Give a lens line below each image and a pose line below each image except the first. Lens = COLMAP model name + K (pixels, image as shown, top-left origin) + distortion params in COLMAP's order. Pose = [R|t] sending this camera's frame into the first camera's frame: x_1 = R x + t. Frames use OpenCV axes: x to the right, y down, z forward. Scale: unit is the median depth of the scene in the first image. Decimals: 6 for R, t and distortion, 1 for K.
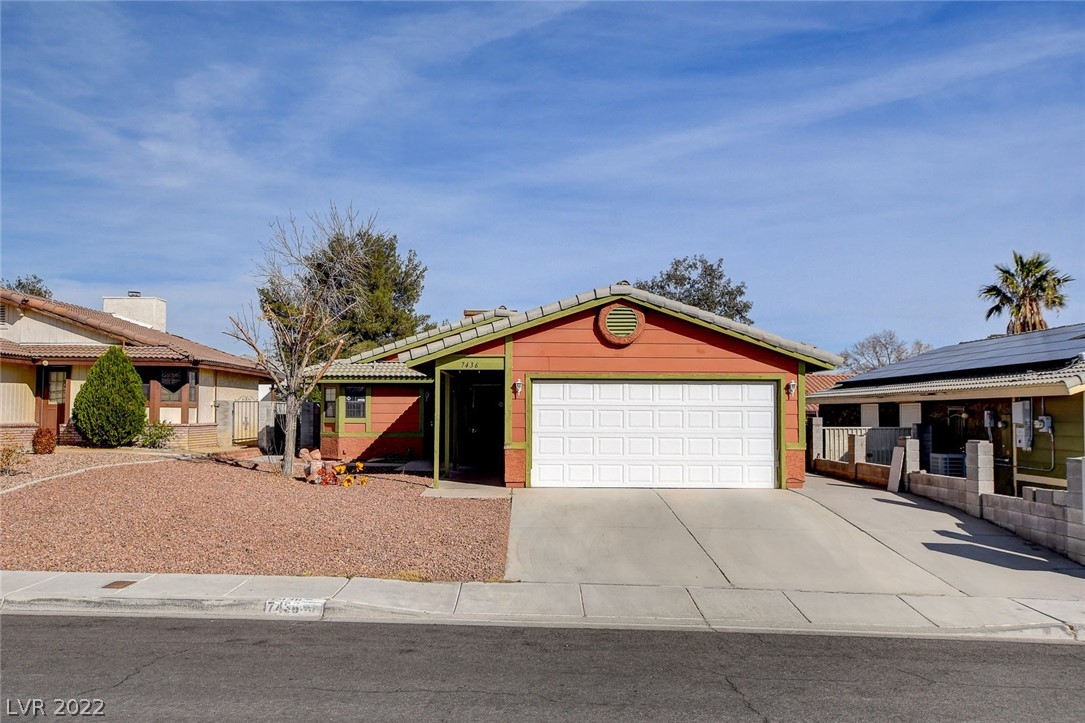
lens RADIAL K [[928.5, 0, 545.6], [0, 928.5, 364.5], [0, 0, 1]] dist [-0.016096, 0.056366]
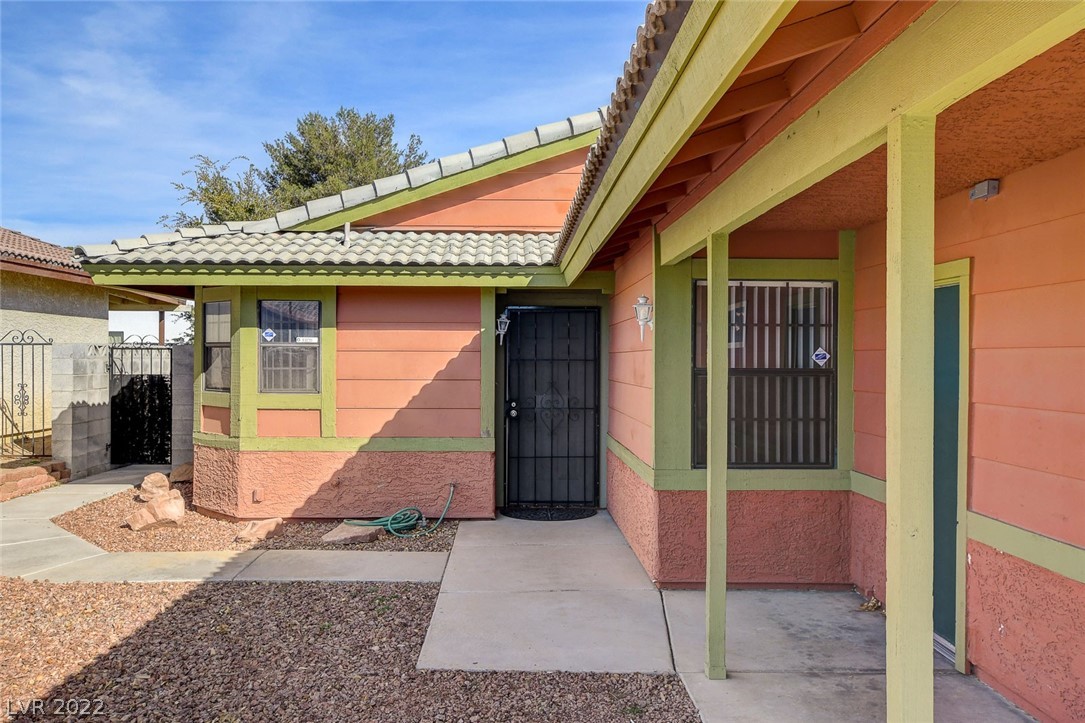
lens RADIAL K [[887.6, 0, 542.3], [0, 887.6, 356.1], [0, 0, 1]] dist [0.000904, 0.003020]
pose [[0.999917, 0.004487, 0.012066, -0.119211], [-0.005100, 0.998669, 0.051333, 0.027495], [-0.011820, -0.051391, 0.998609, 0.687680]]
